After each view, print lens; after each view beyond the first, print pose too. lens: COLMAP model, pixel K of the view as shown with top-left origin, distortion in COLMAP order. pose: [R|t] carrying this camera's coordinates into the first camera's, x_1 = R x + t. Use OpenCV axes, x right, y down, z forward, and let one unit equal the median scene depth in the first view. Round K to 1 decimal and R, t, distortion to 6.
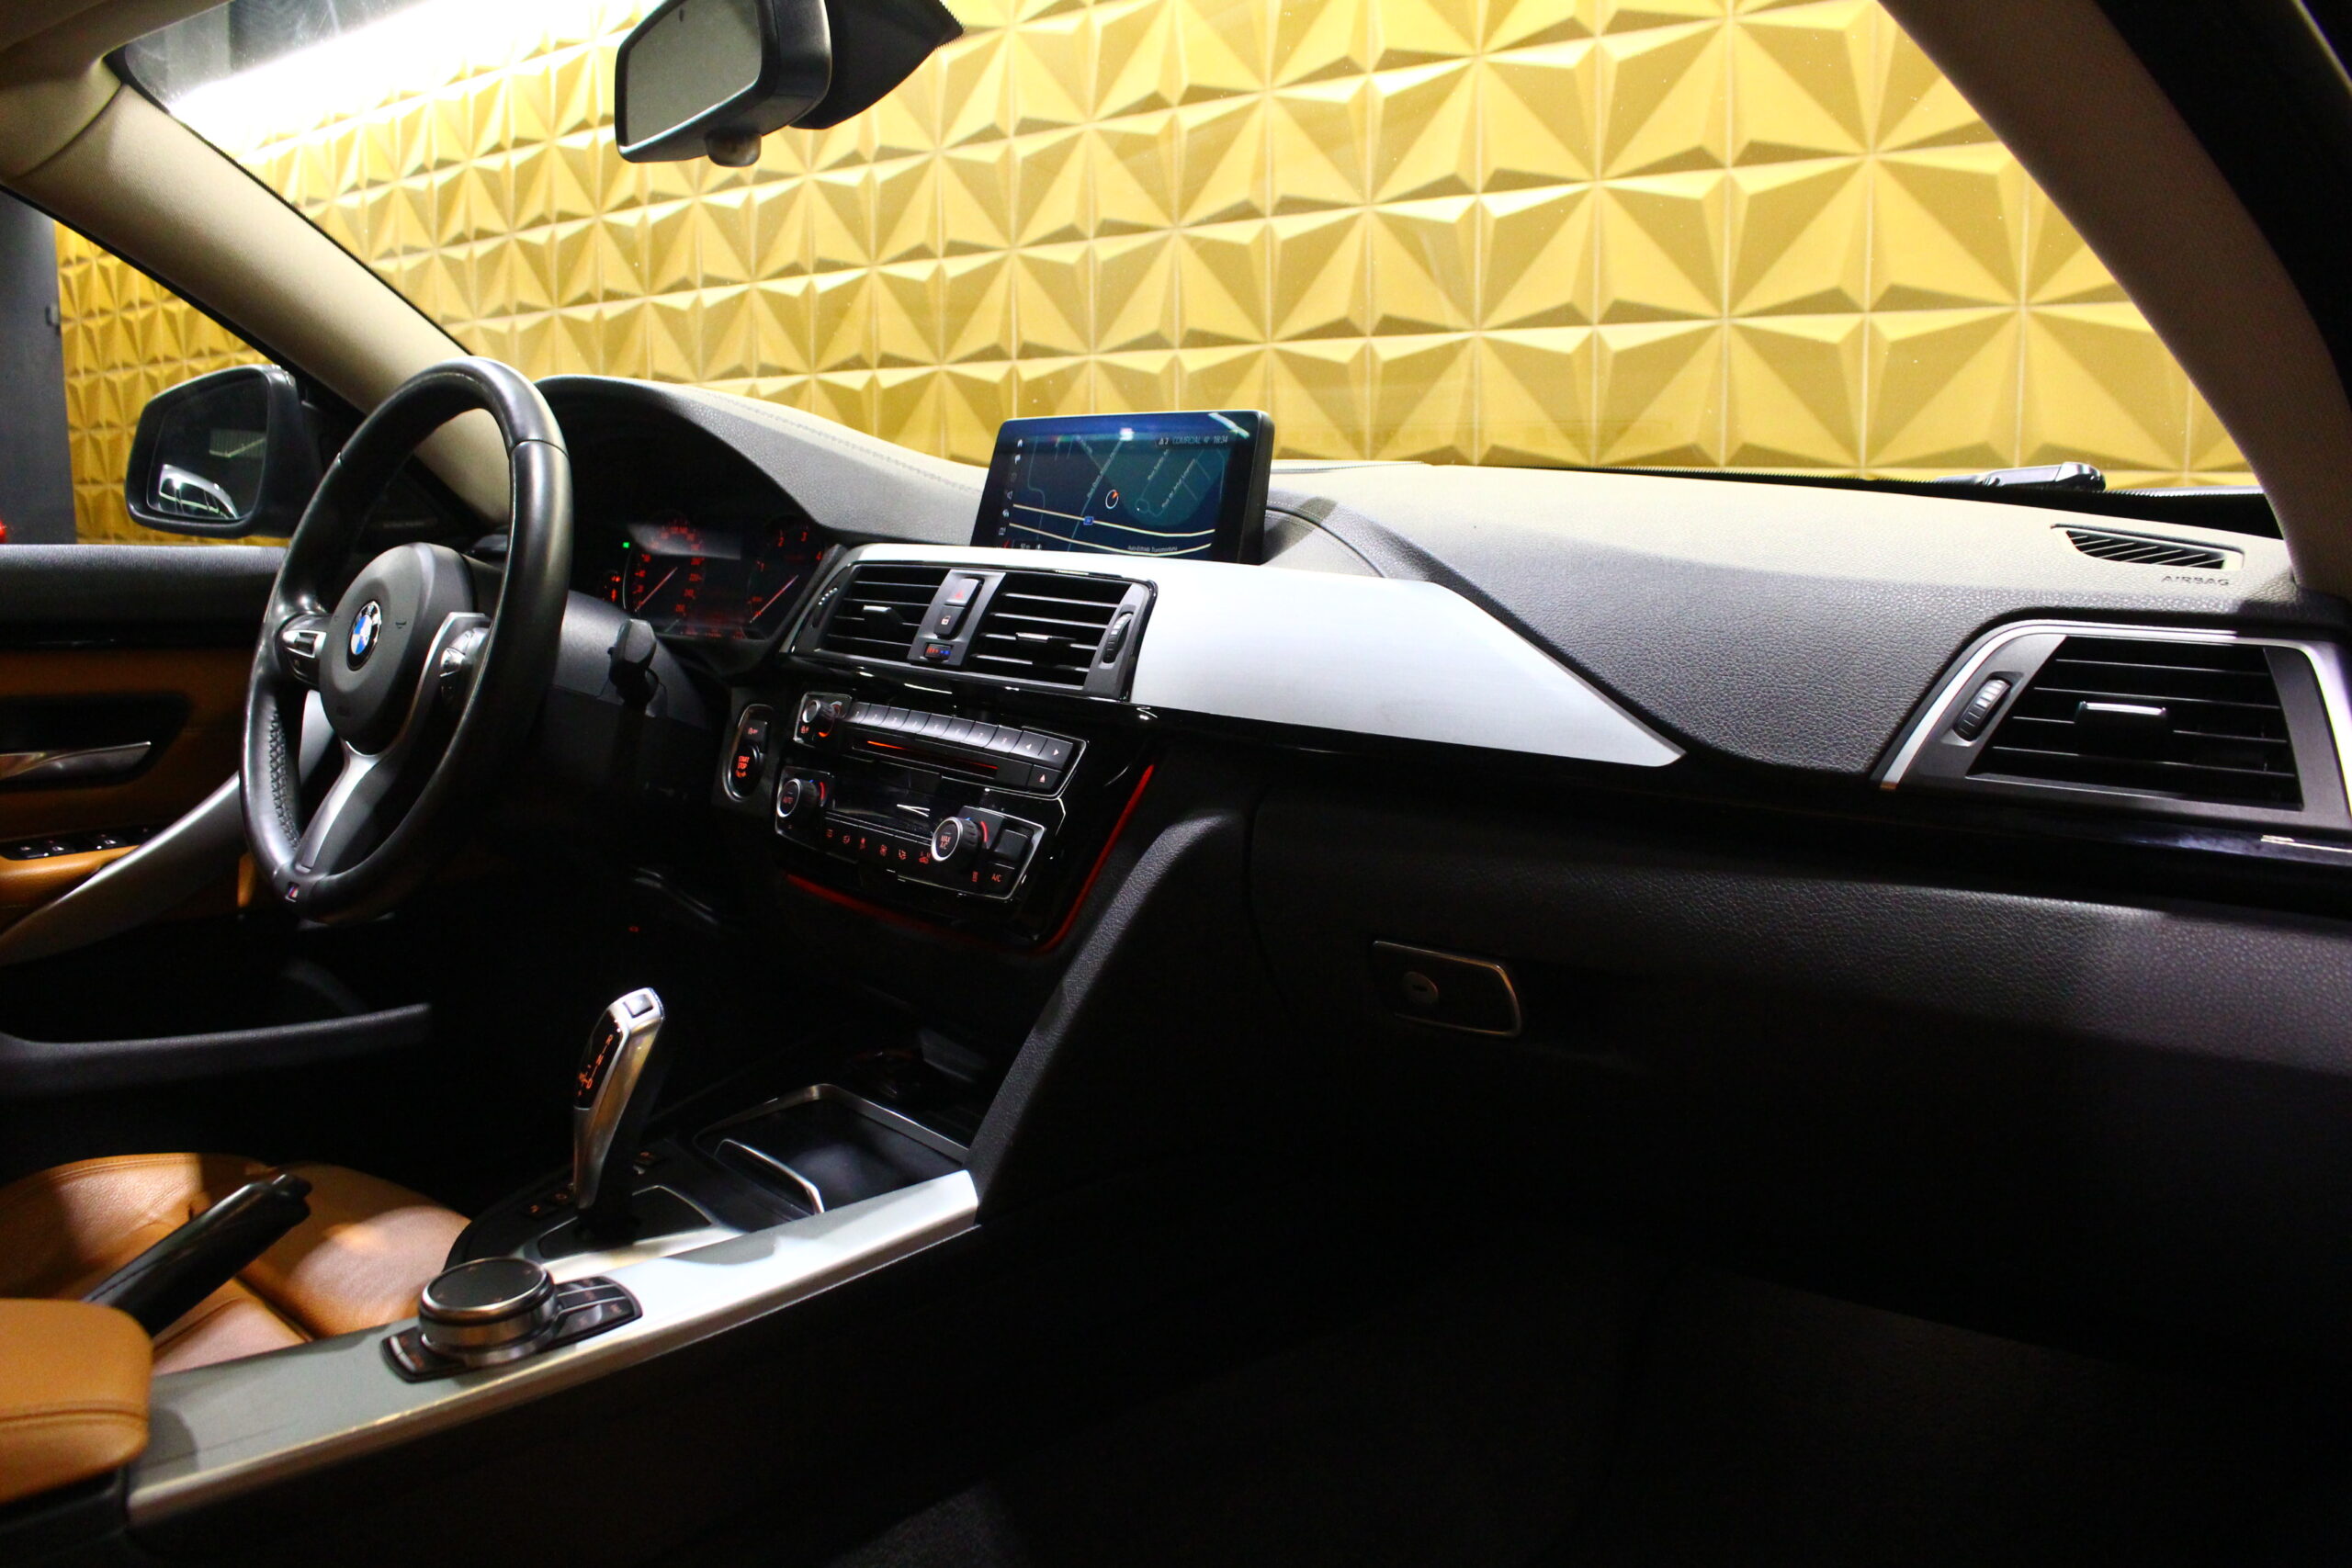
lens RADIAL K [[1947.0, 0, 1166.7], [0, 1947.0, 791.9], [0, 0, 1]] dist [-0.158748, 0.106401]
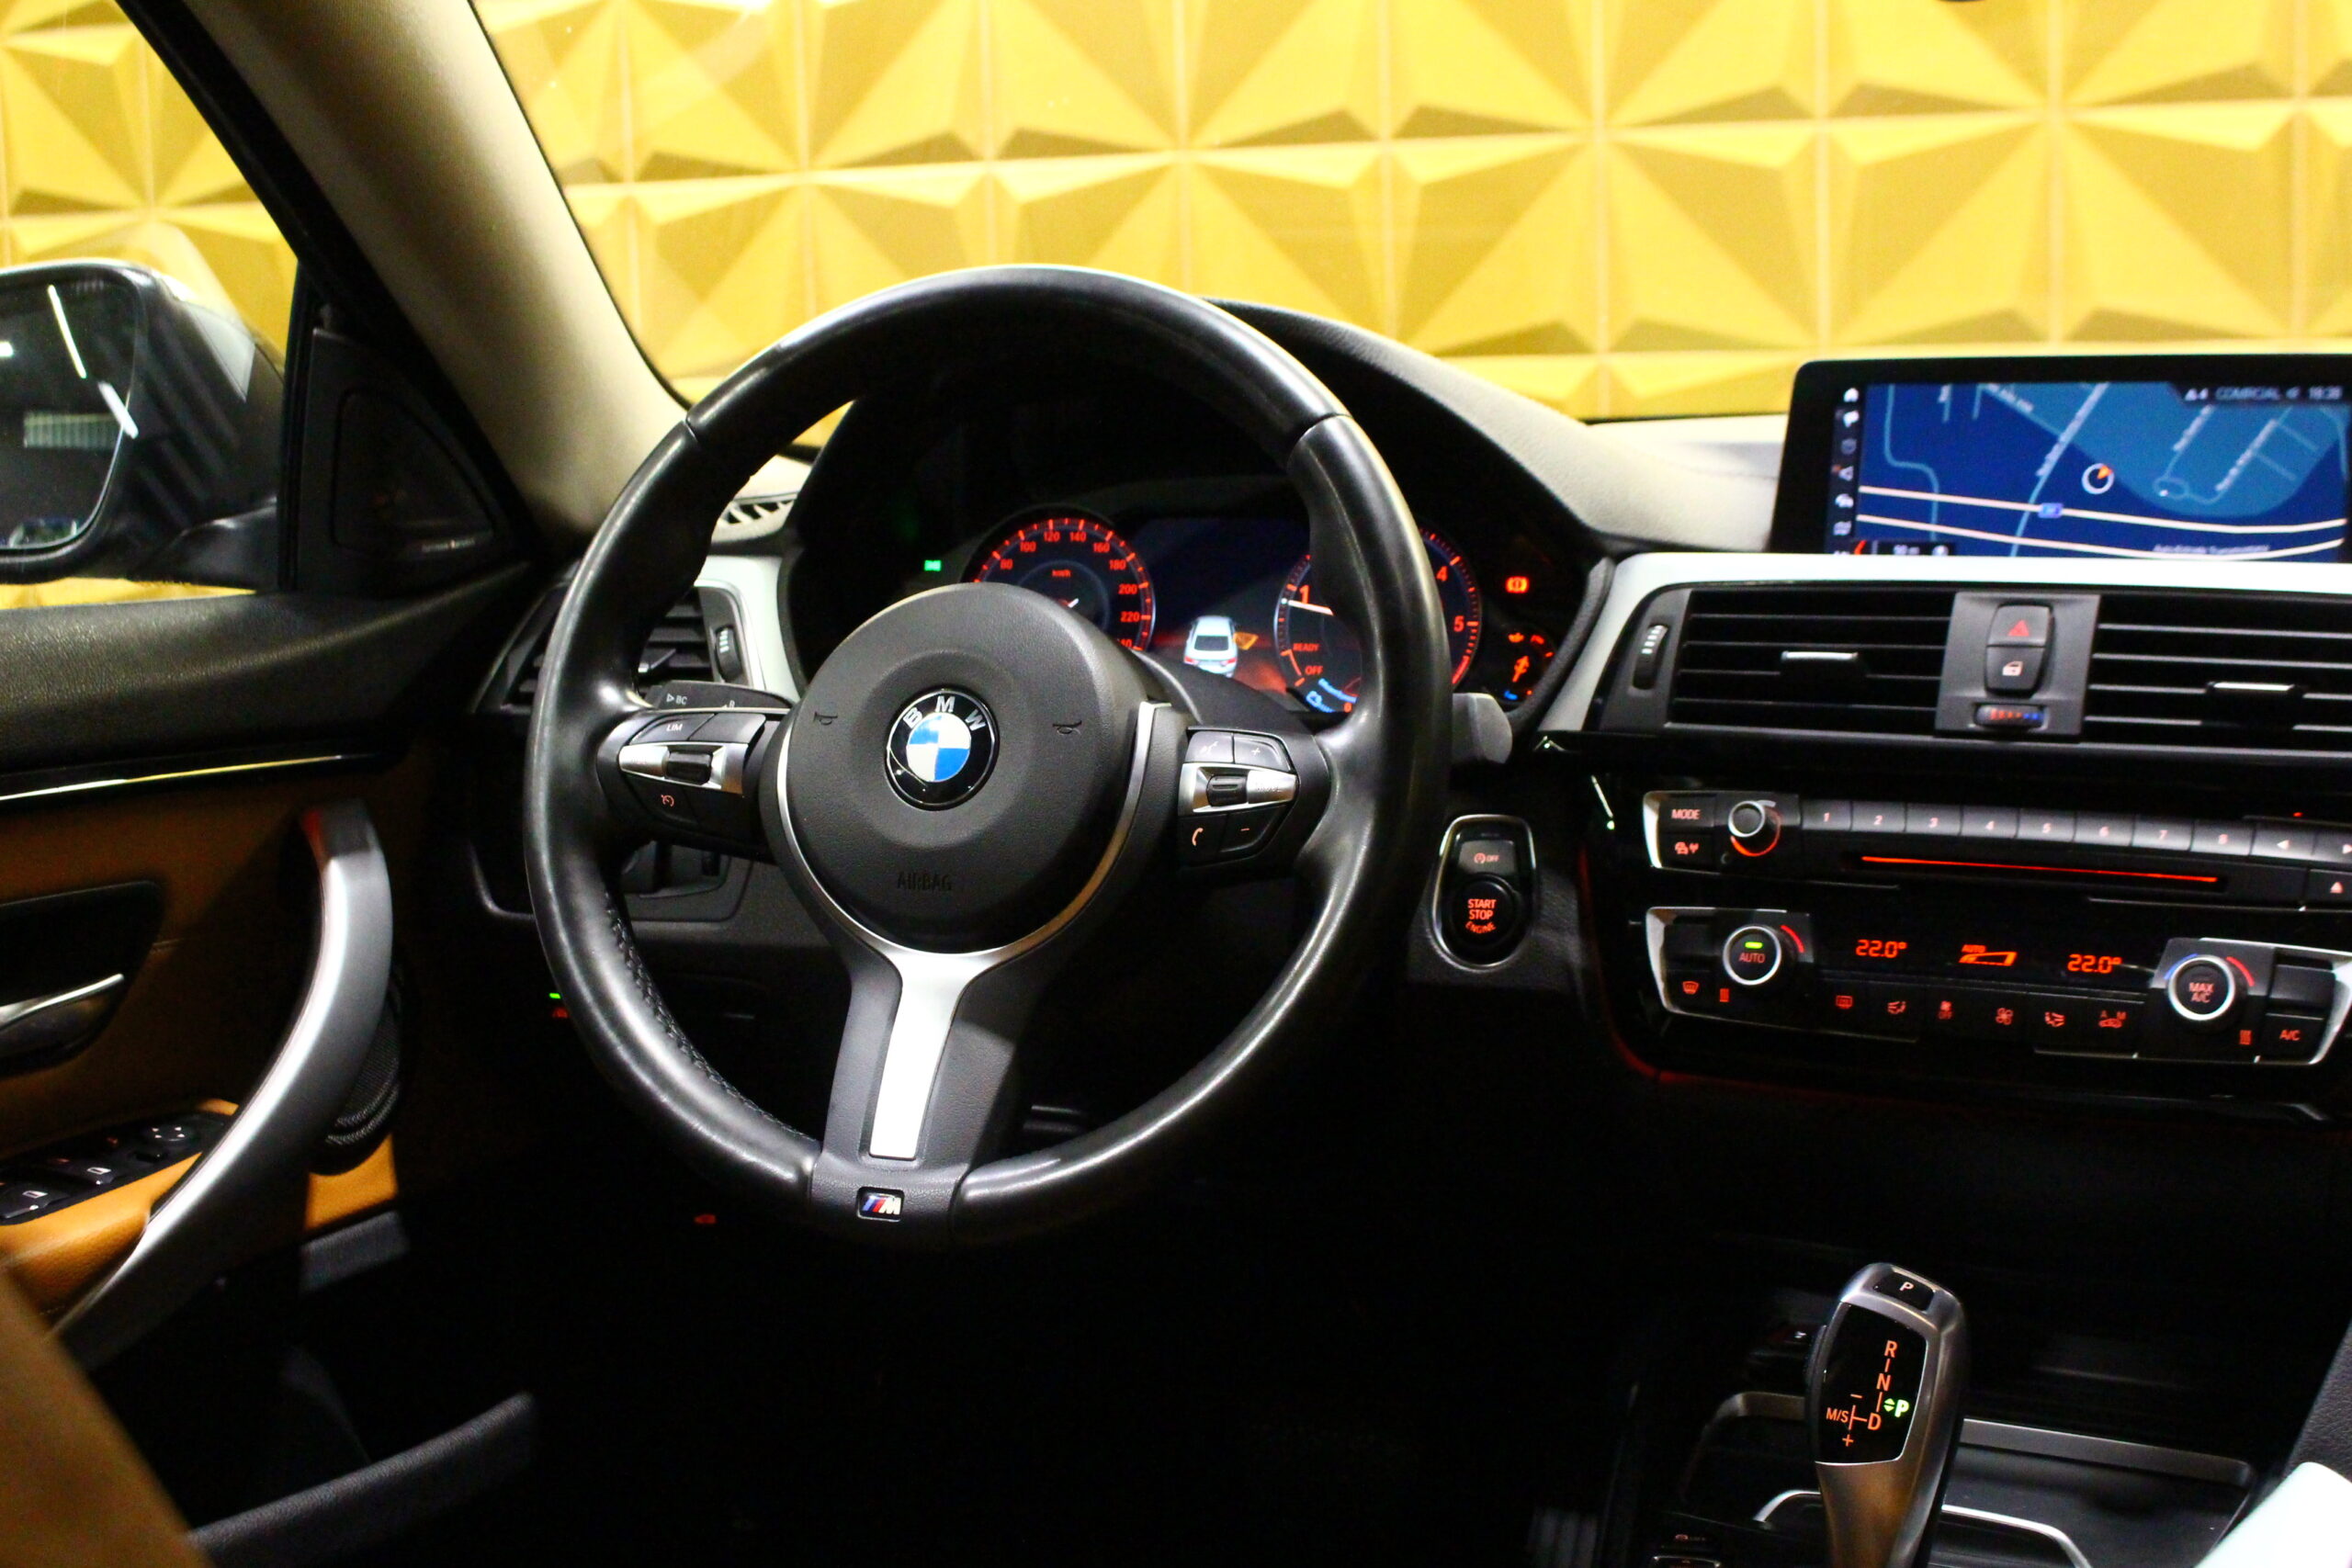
lens RADIAL K [[3194.6, 0, 1161.9], [0, 3194.6, 761.0], [0, 0, 1]] dist [-0.086297, 0.000000]
pose [[0.926937, -0.069981, 0.368633, -0.780688], [0.082077, 0.996477, -0.017214, -0.060473], [-0.366129, 0.046213, 0.929416, 0.081368]]
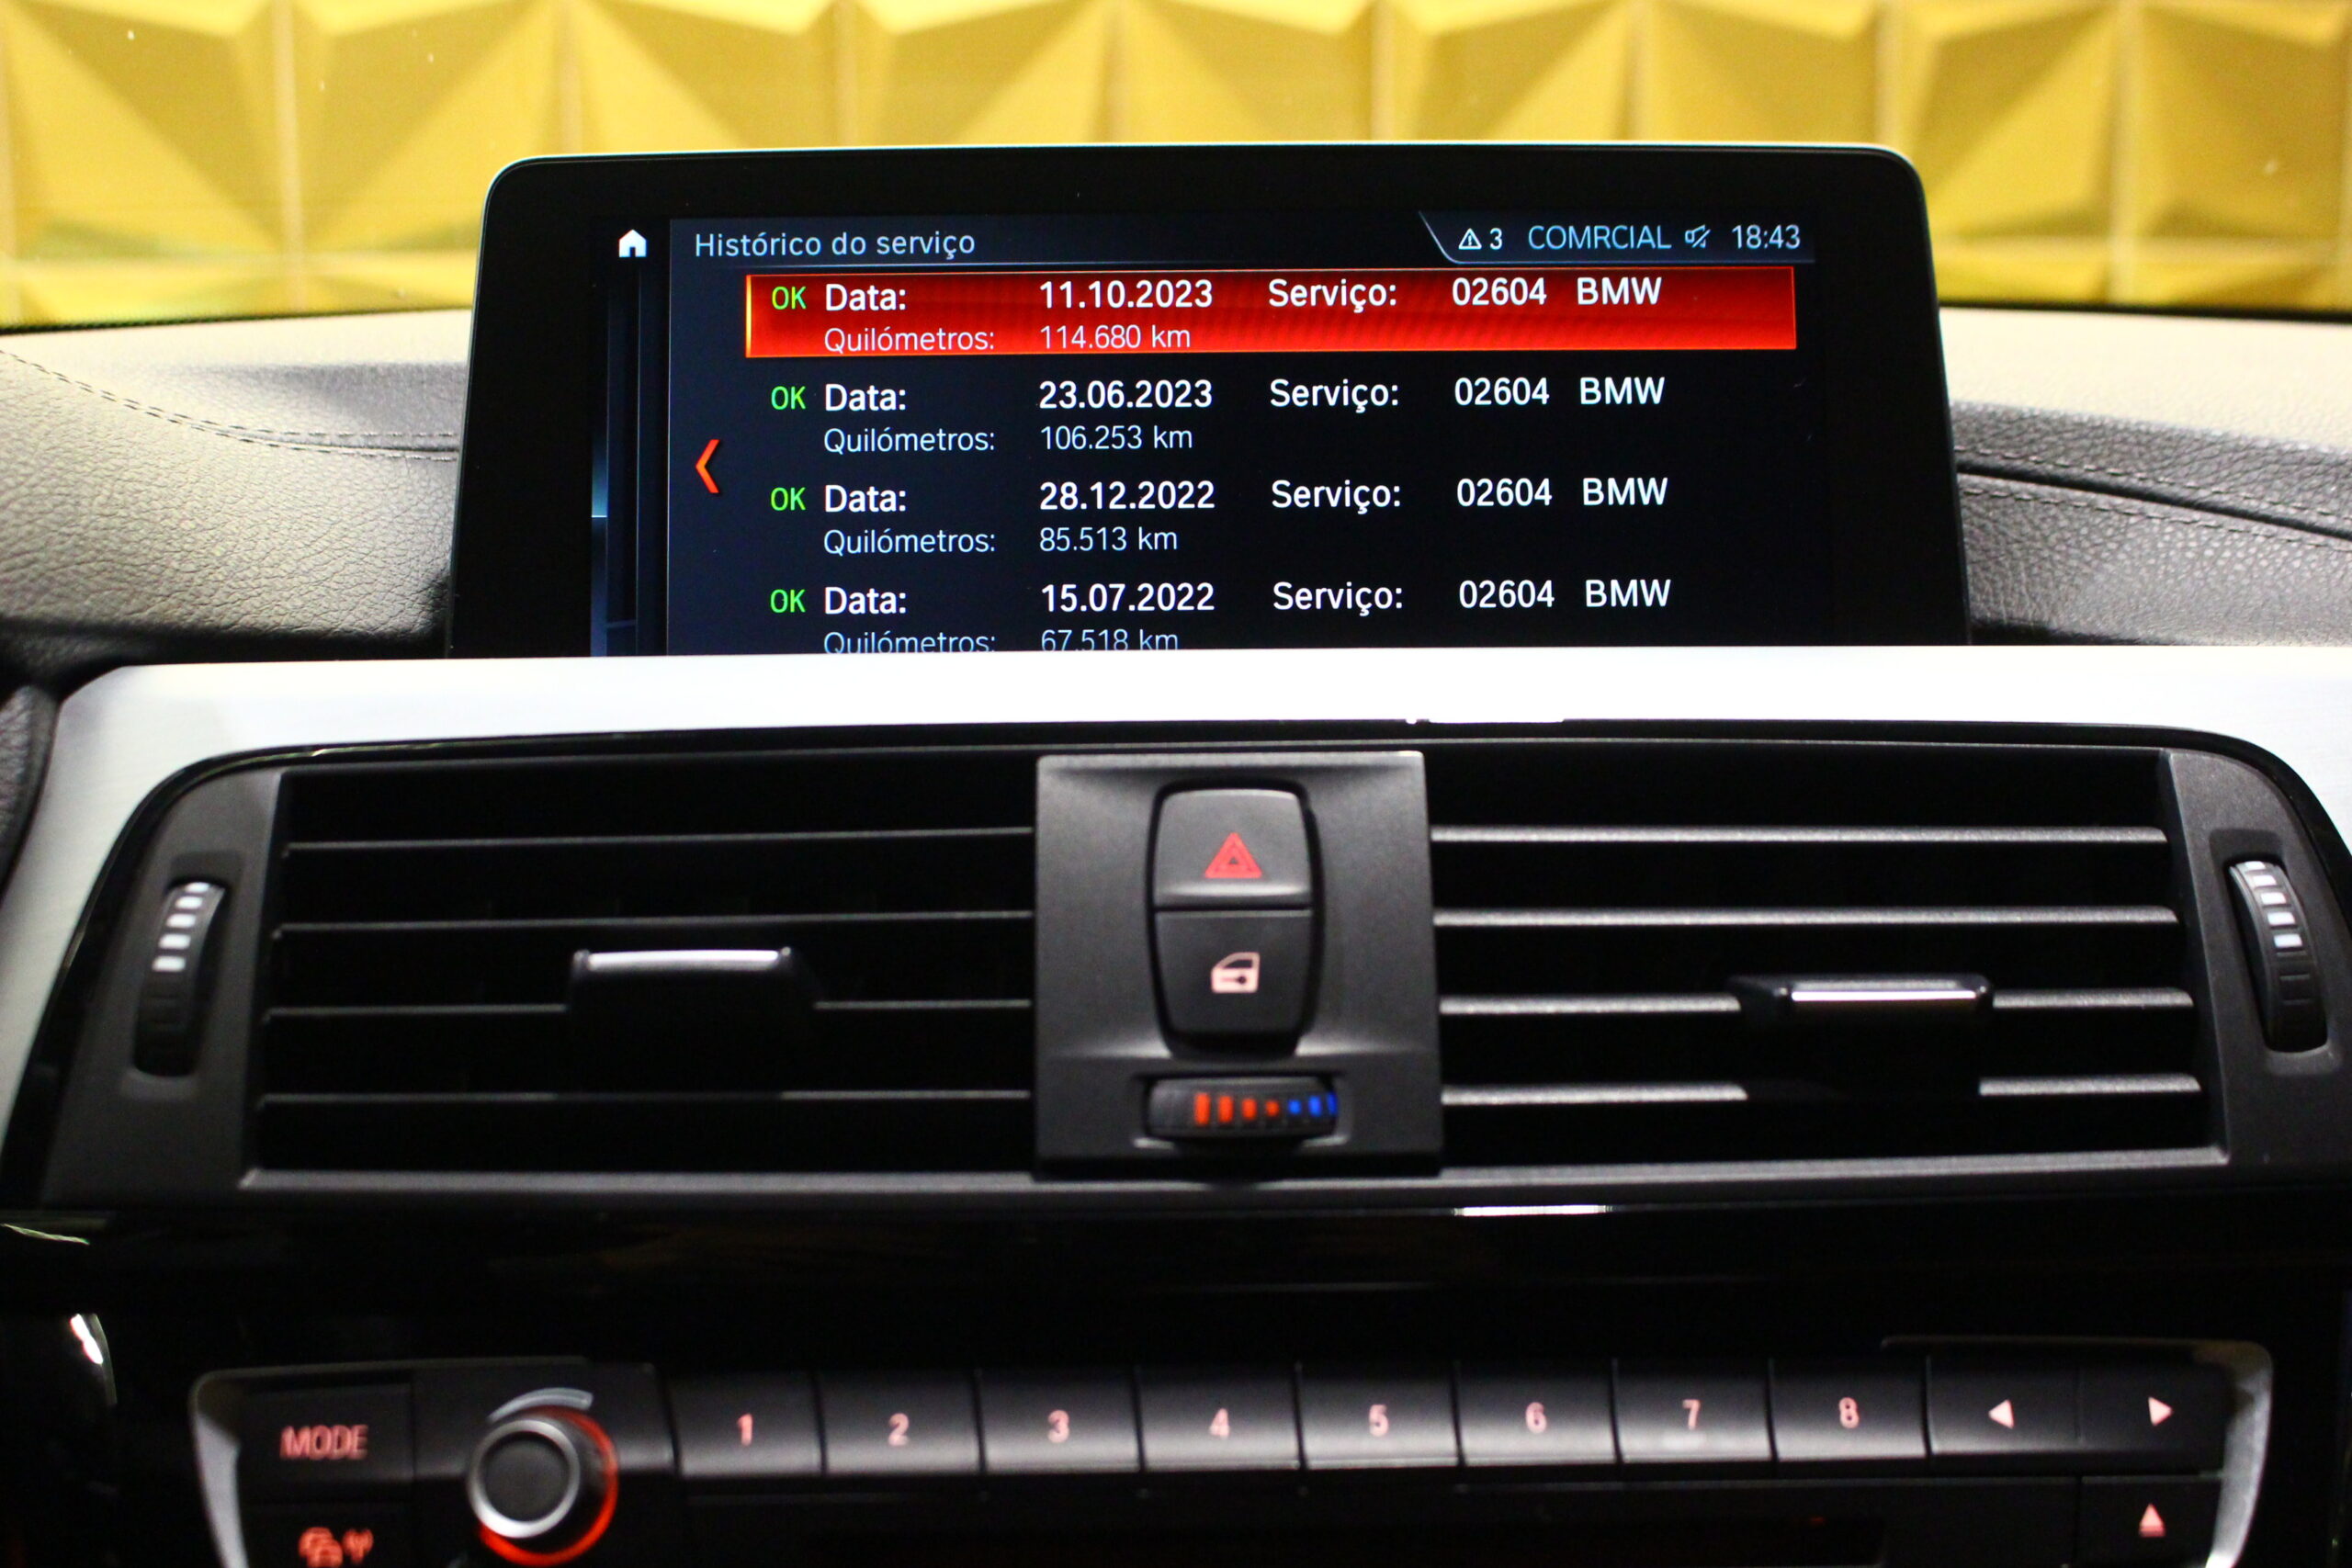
lens RADIAL K [[3033.3, 0, 1194.2], [0, 3033.3, 772.7], [0, 0, 1]] dist [-0.034446, 0.000000]
pose [[0.627413, -0.133257, 0.767200, -0.399586], [0.134788, 0.988961, 0.061547, -0.134886], [-0.766933, 0.064794, 0.638448, 0.740679]]
